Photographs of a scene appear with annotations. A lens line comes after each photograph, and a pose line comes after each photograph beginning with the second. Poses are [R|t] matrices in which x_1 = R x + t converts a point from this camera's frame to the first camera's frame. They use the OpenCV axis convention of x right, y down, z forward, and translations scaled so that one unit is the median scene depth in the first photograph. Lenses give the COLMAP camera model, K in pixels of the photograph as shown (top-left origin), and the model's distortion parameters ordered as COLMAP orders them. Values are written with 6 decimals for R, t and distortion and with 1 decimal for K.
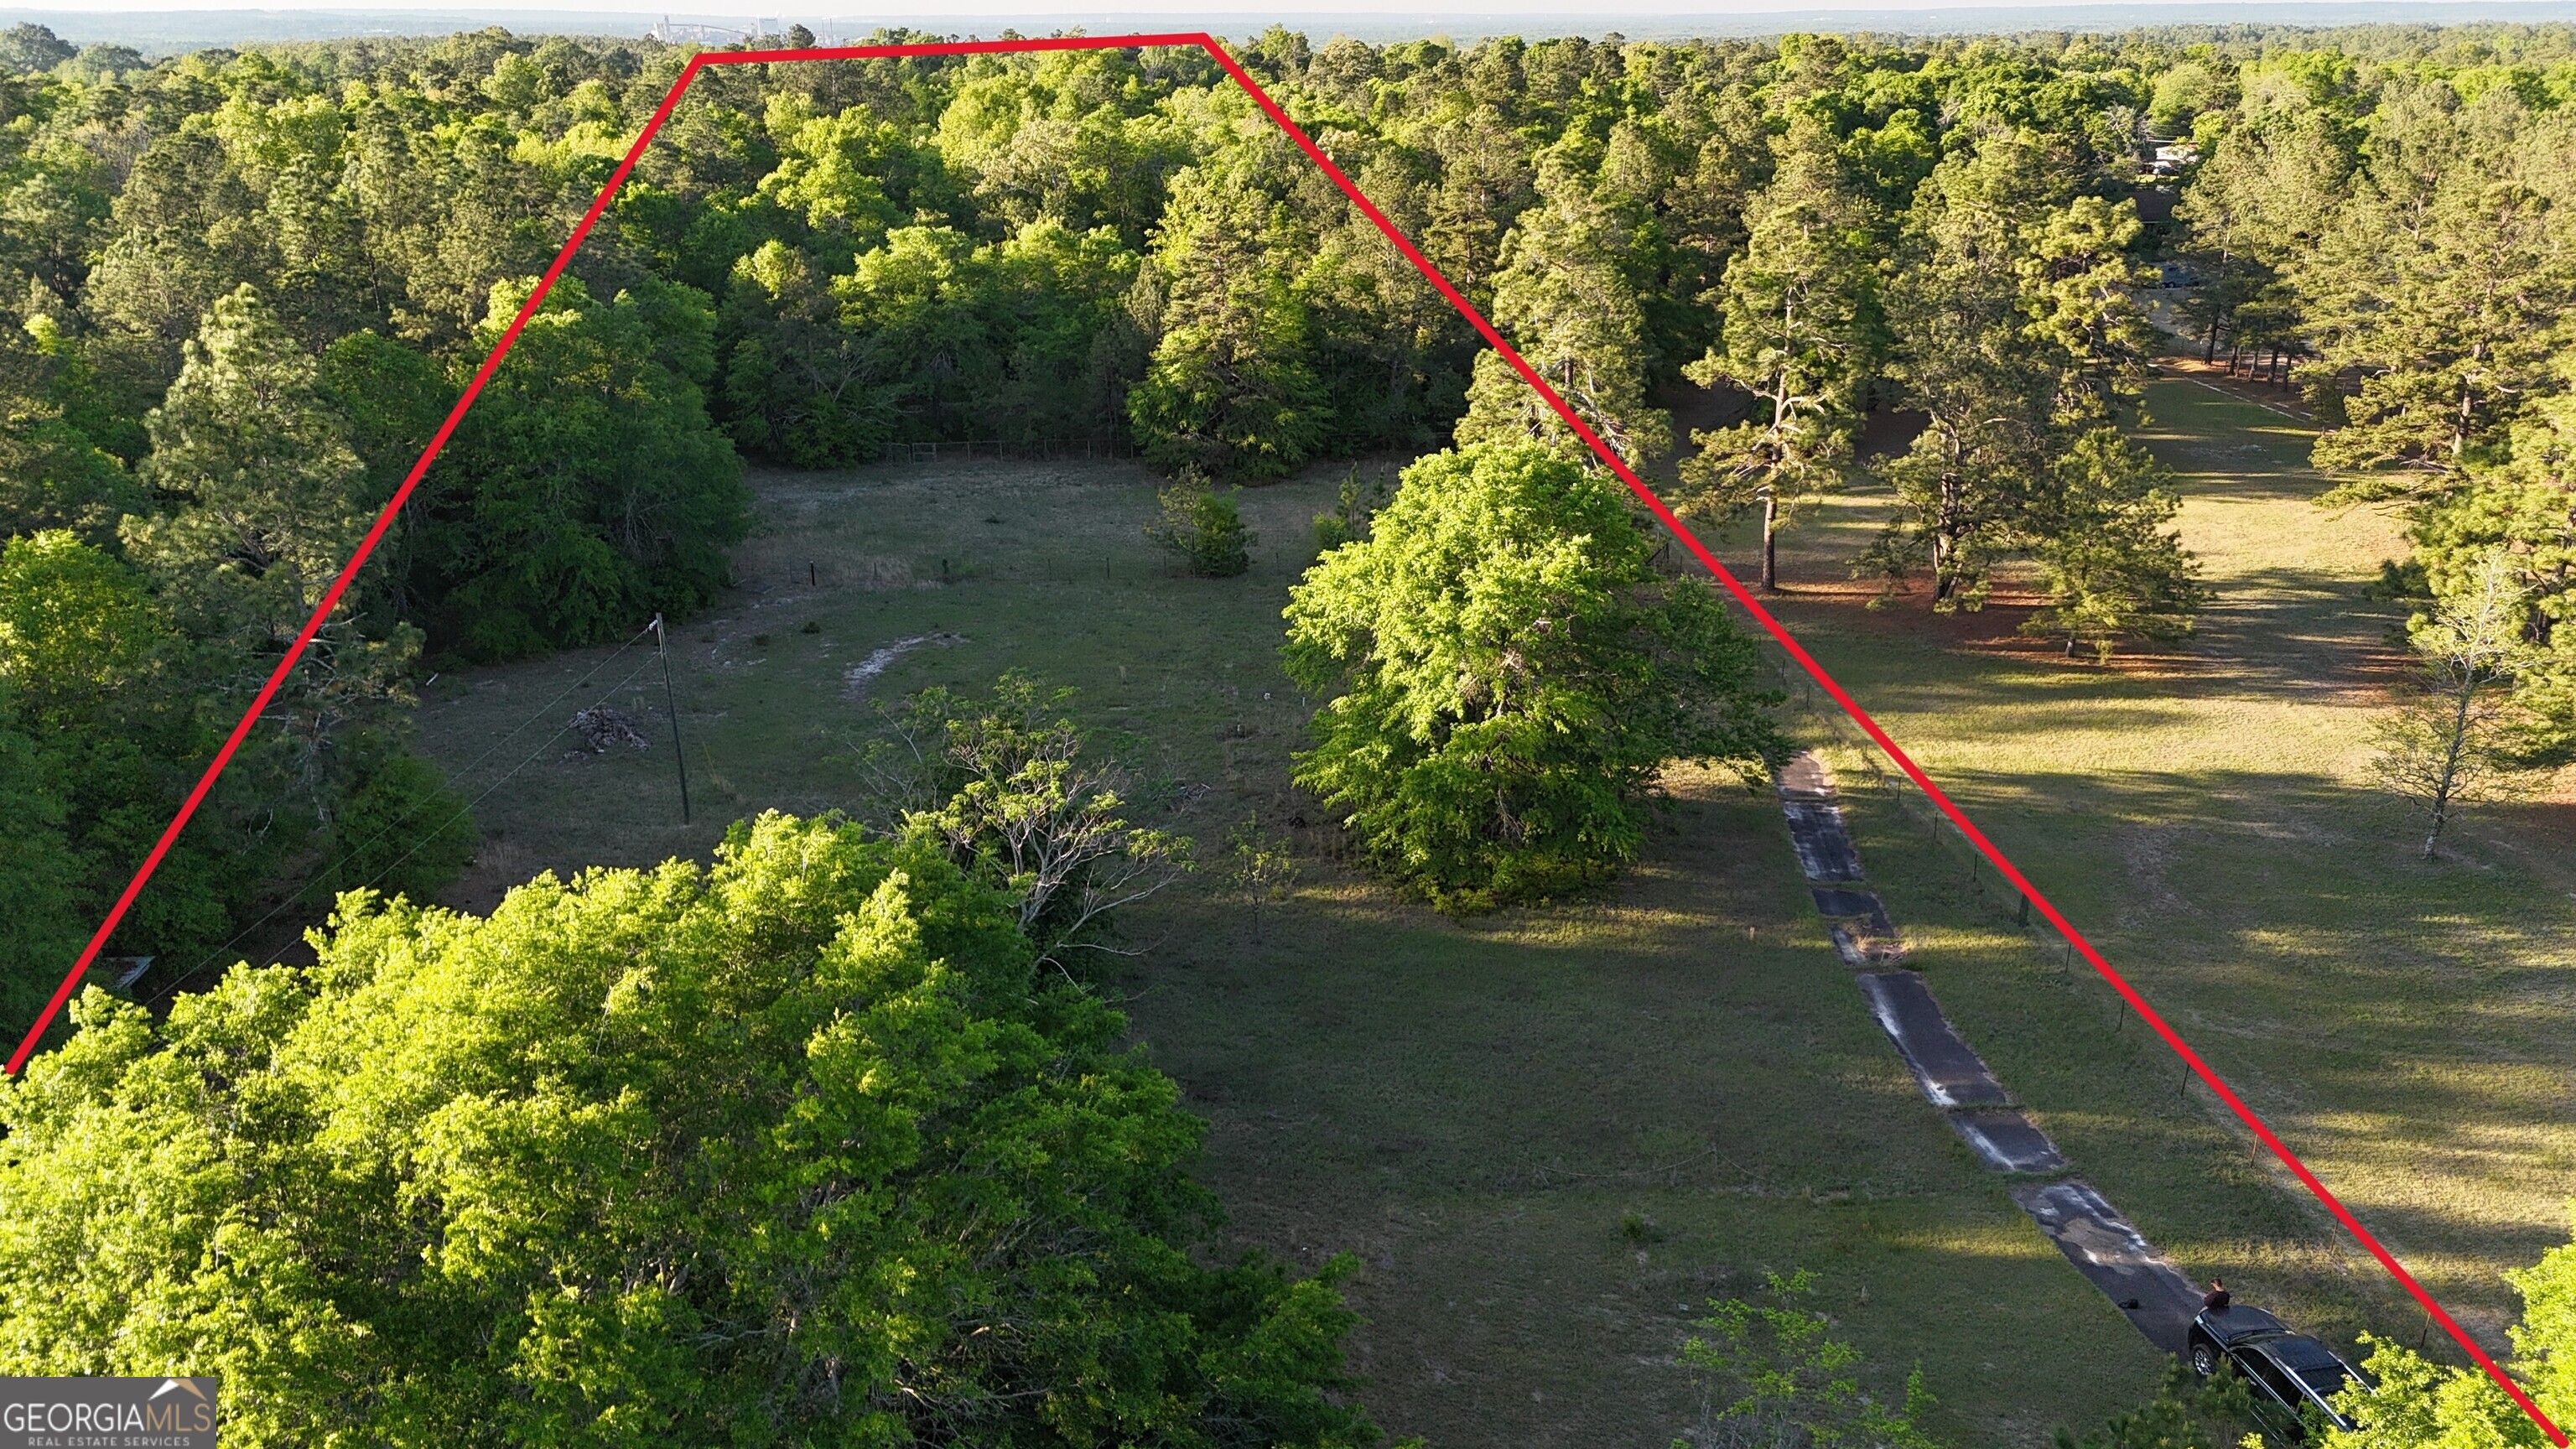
lens RADIAL K [[1820.5, 0, 1266.6], [0, 1820.5, 725.9], [0, 0, 1]] dist [0.098495, -0.082016]
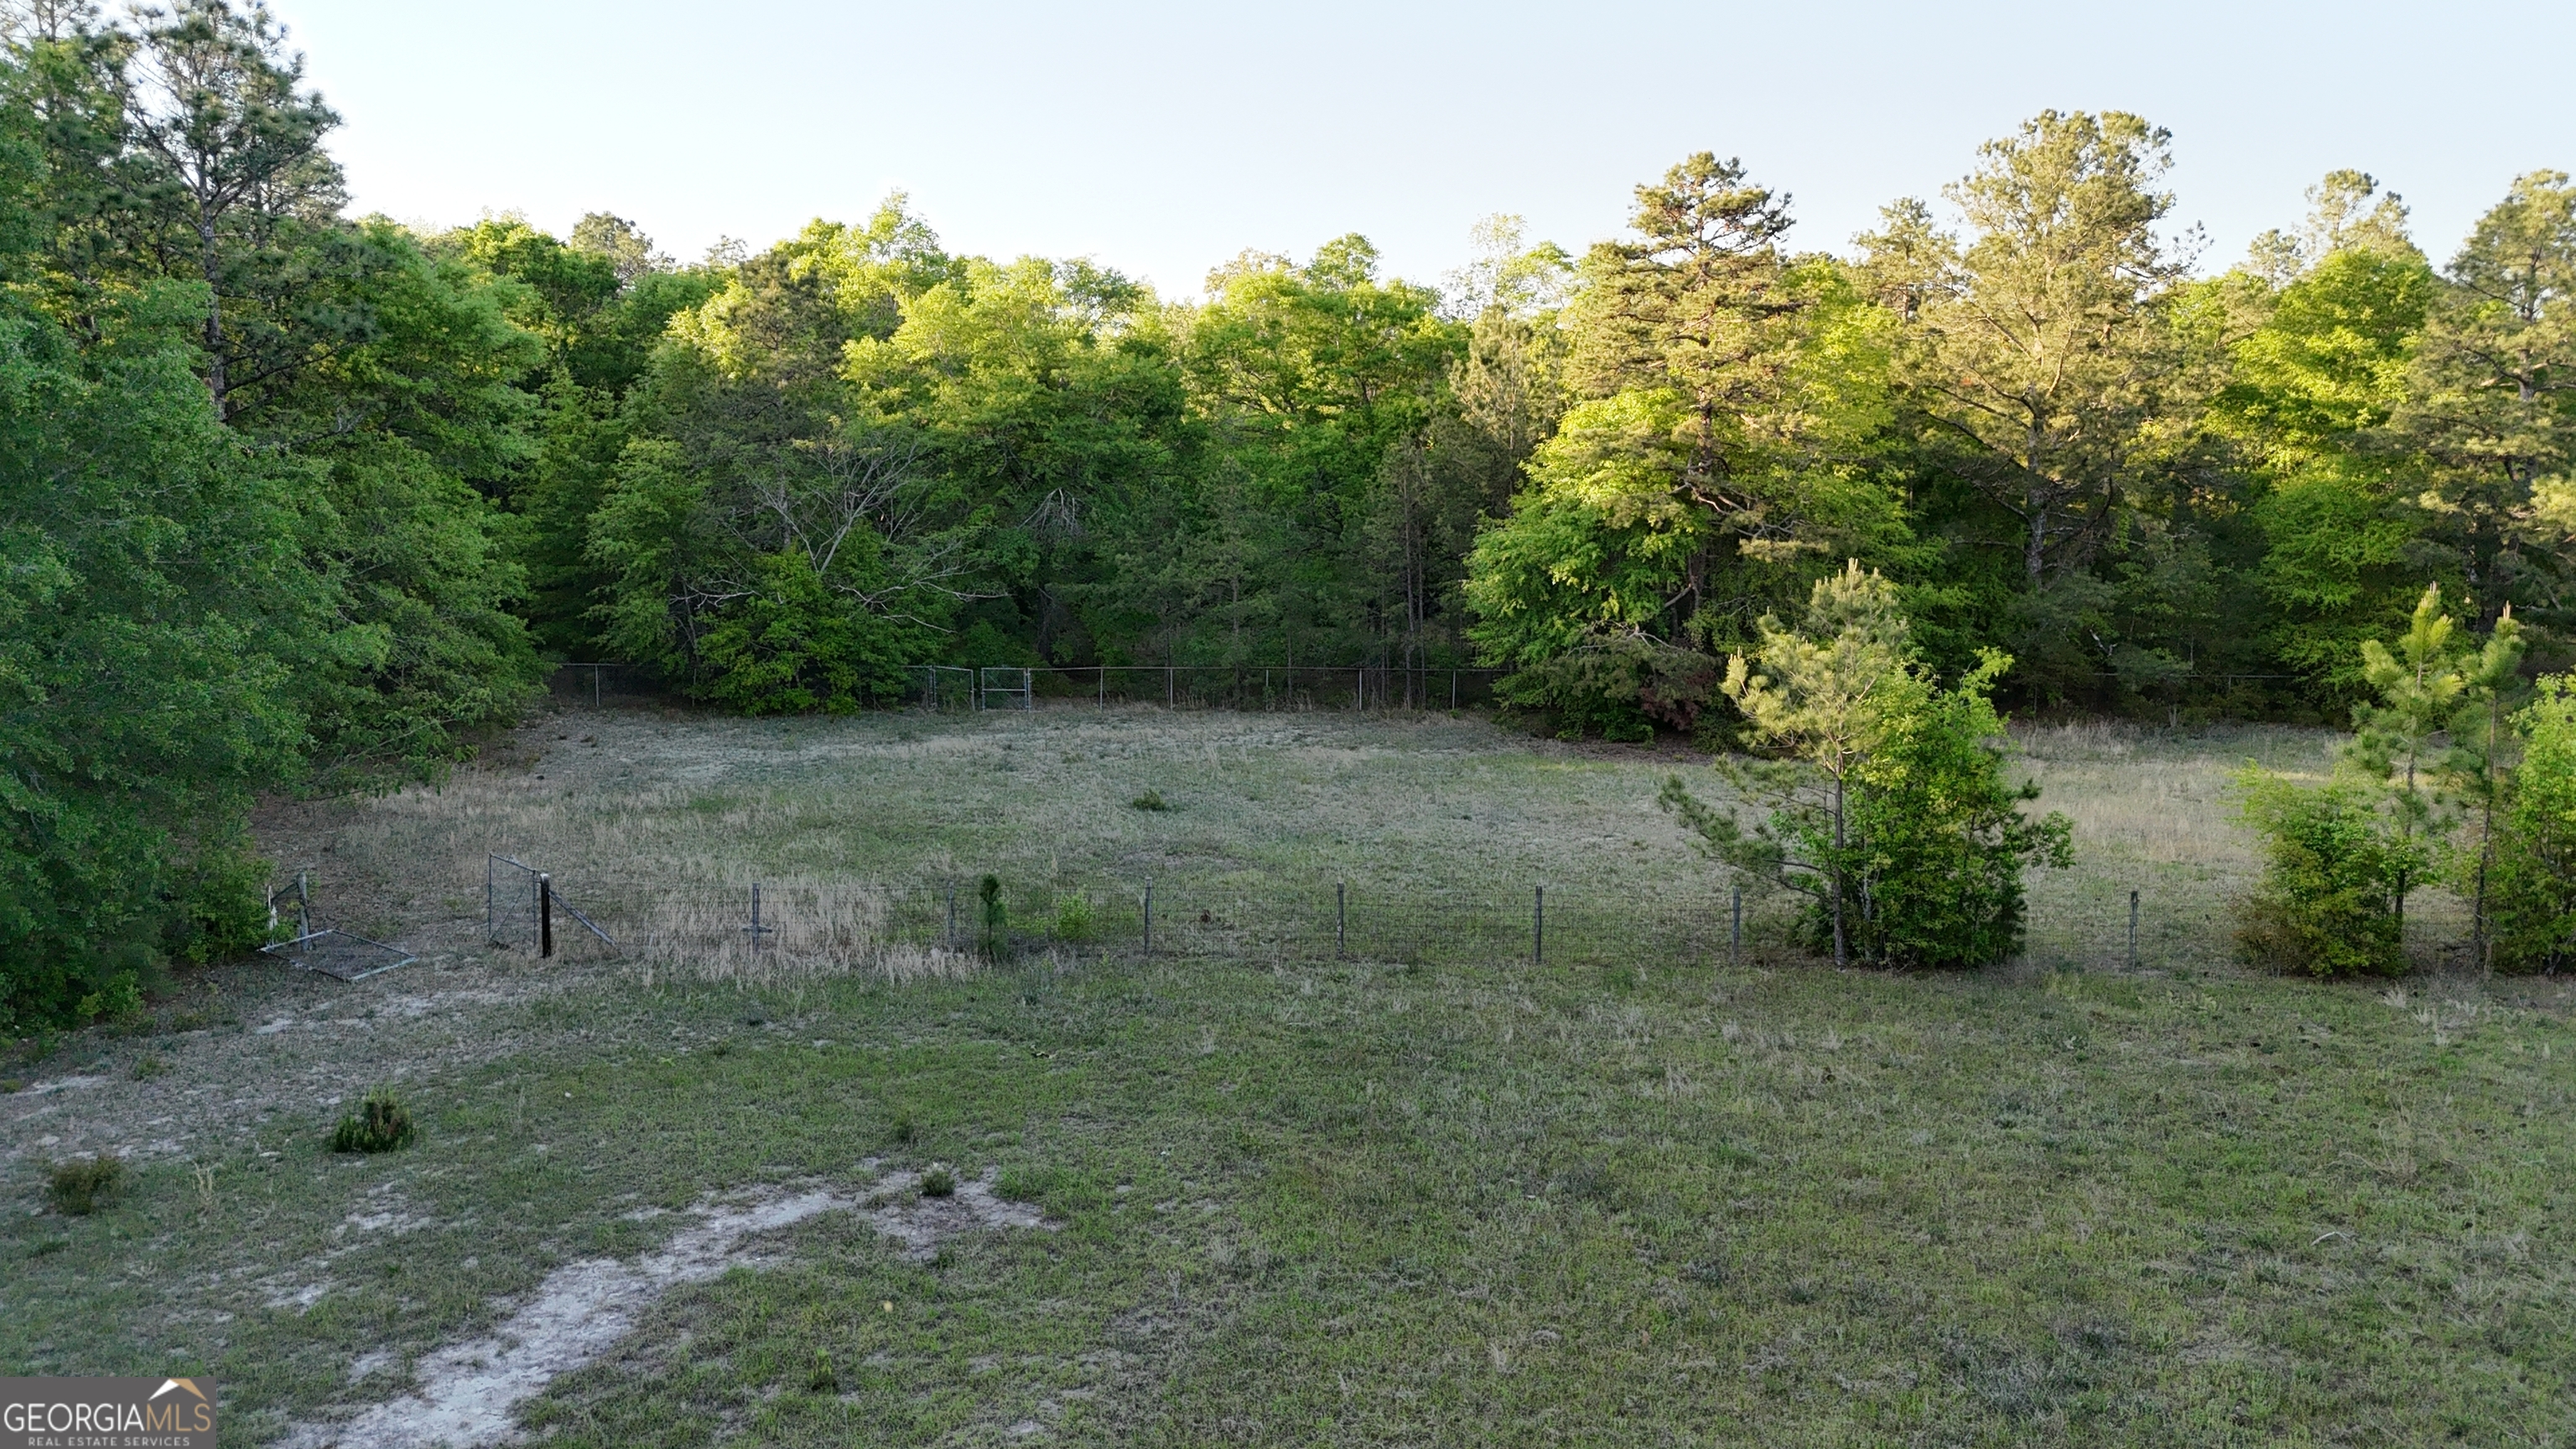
lens RADIAL K [[1863.1, 0, 1267.9], [0, 1863.1, 732.1], [0, 0, 1]] dist [0.041181, -0.002926]
pose [[0.996786, 0.022367, -0.076925, -0.090102], [-0.038617, 0.975461, -0.216759, -0.042016], [0.070189, 0.219033, 0.973190, 0.583541]]
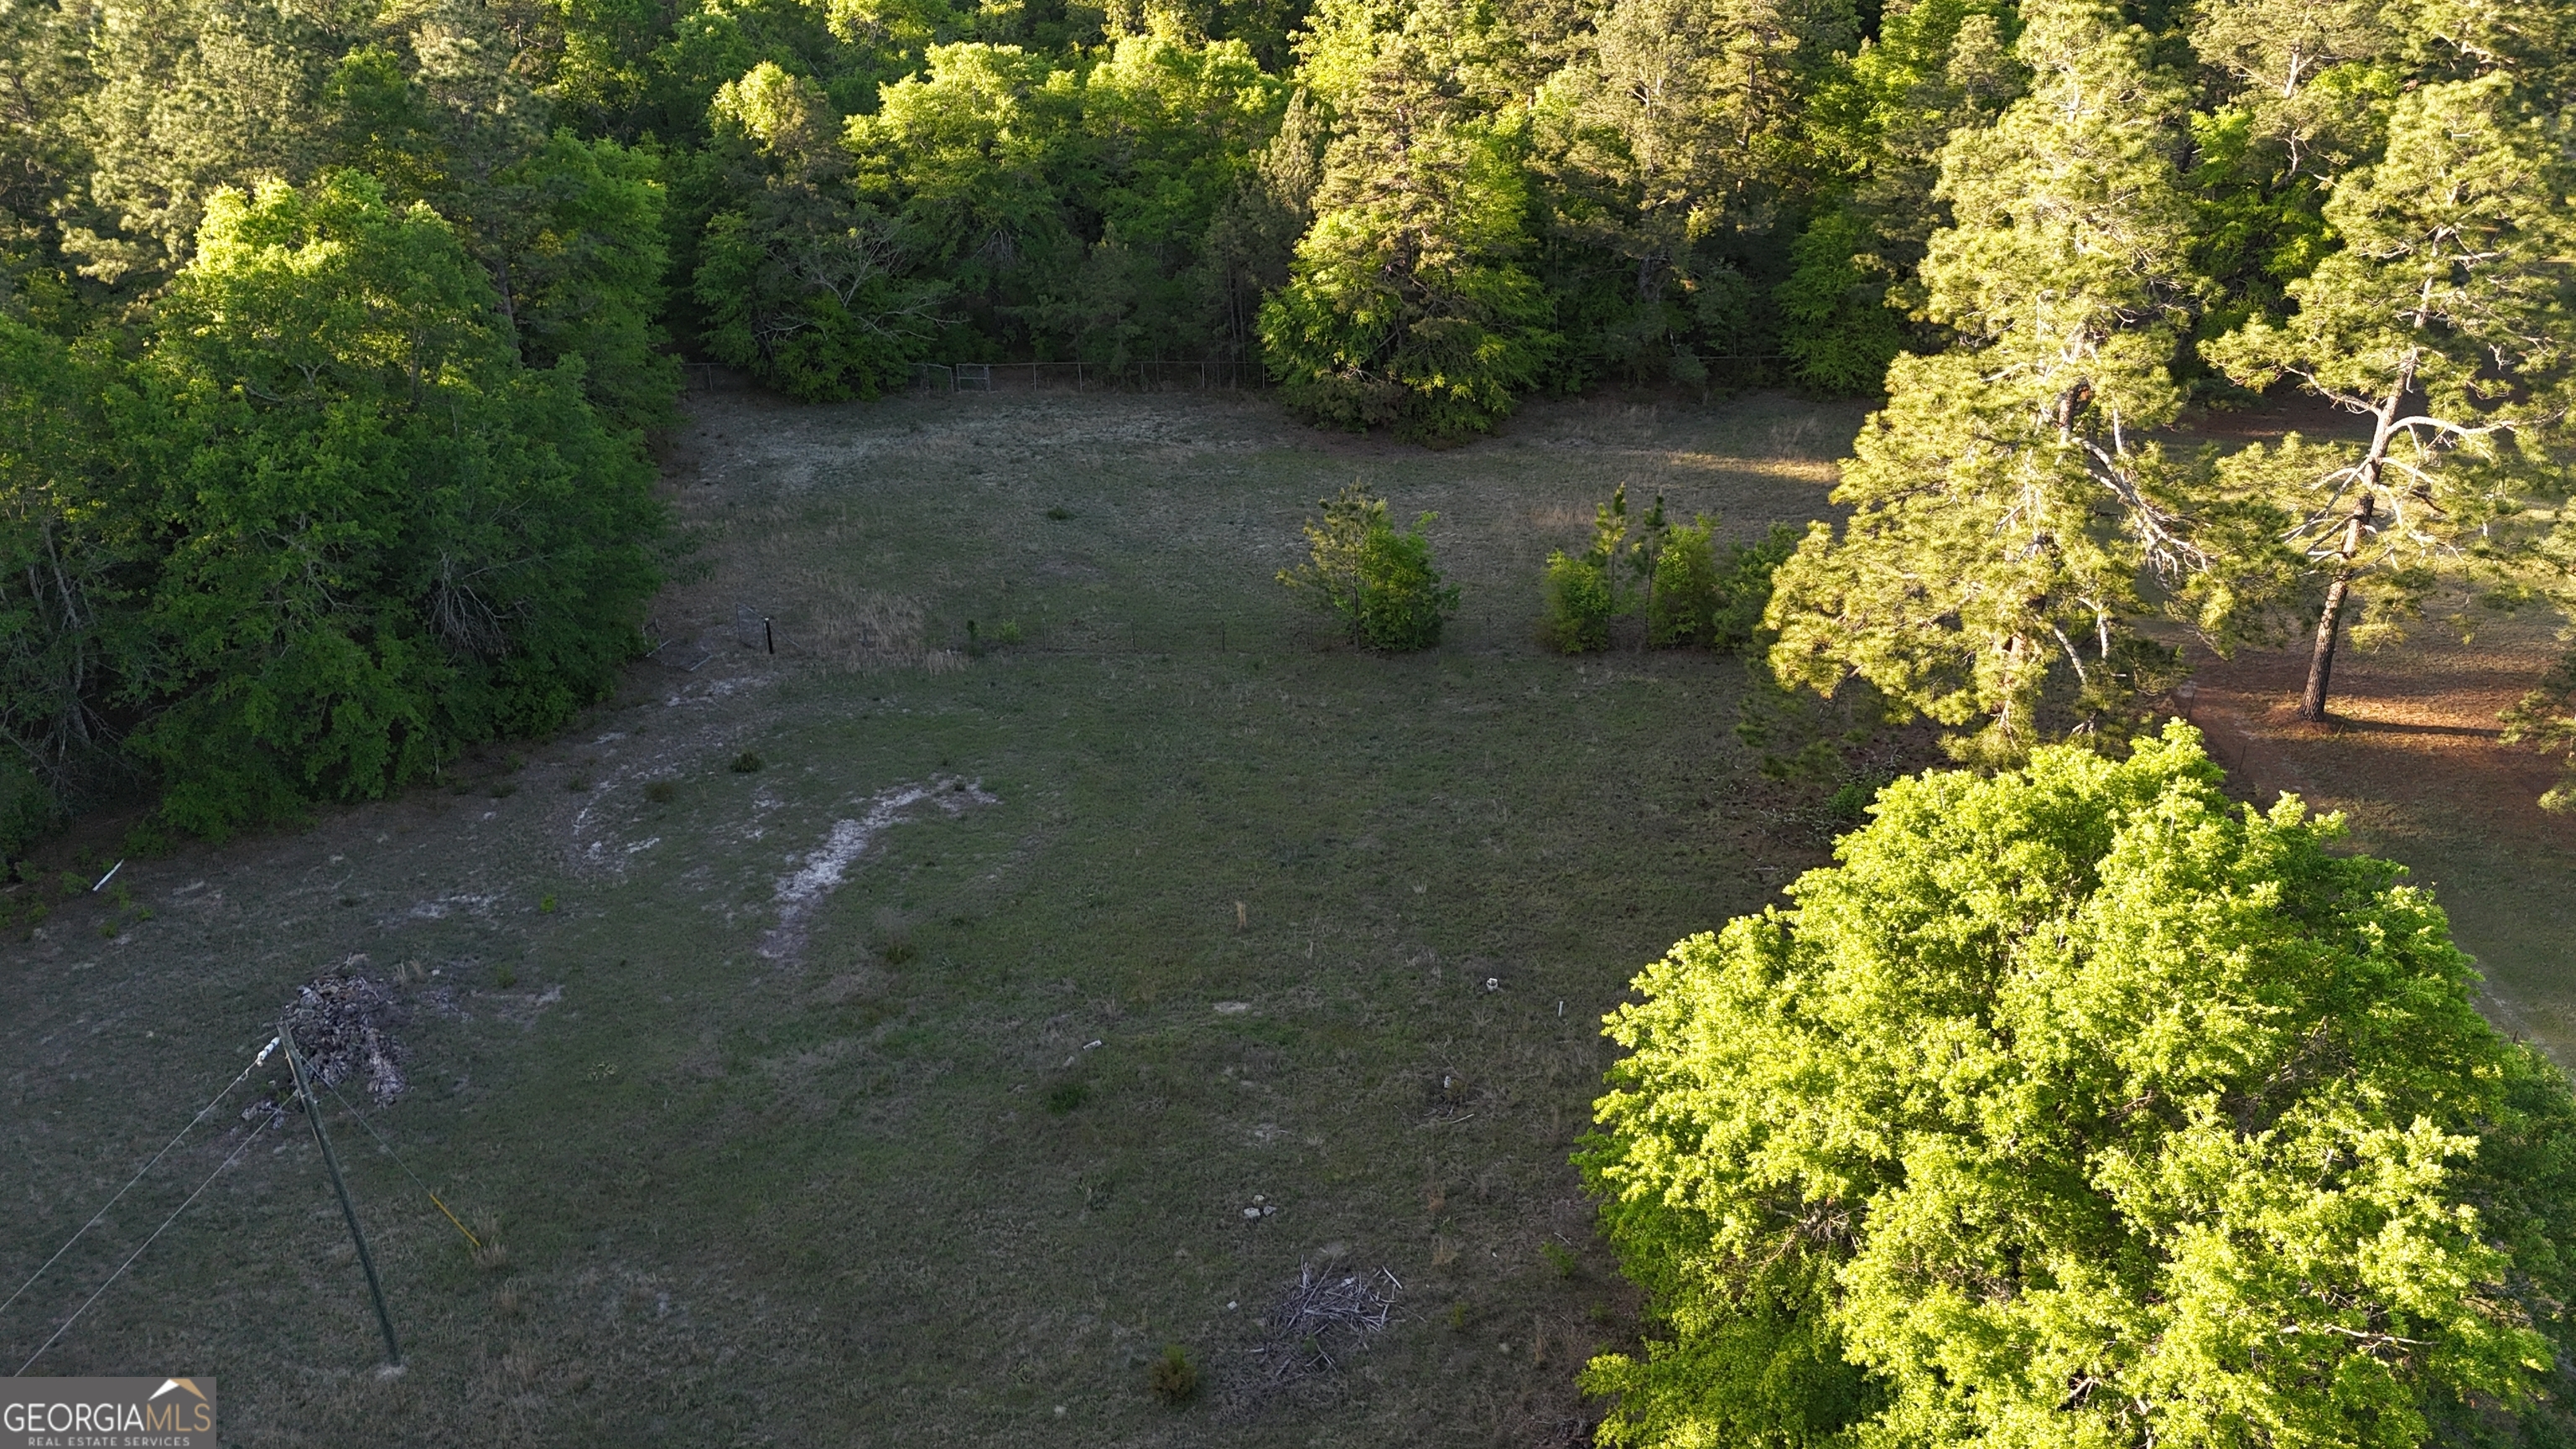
lens RADIAL K [[1820.5, 0, 1266.6], [0, 1820.5, 725.9], [0, 0, 1]] dist [0.098495, -0.082016]
pose [[0.997448, 0.032343, -0.063646, -0.024871], [-0.024119, 0.991739, 0.125982, -0.113568], [0.067195, -0.124126, 0.989989, 0.301876]]
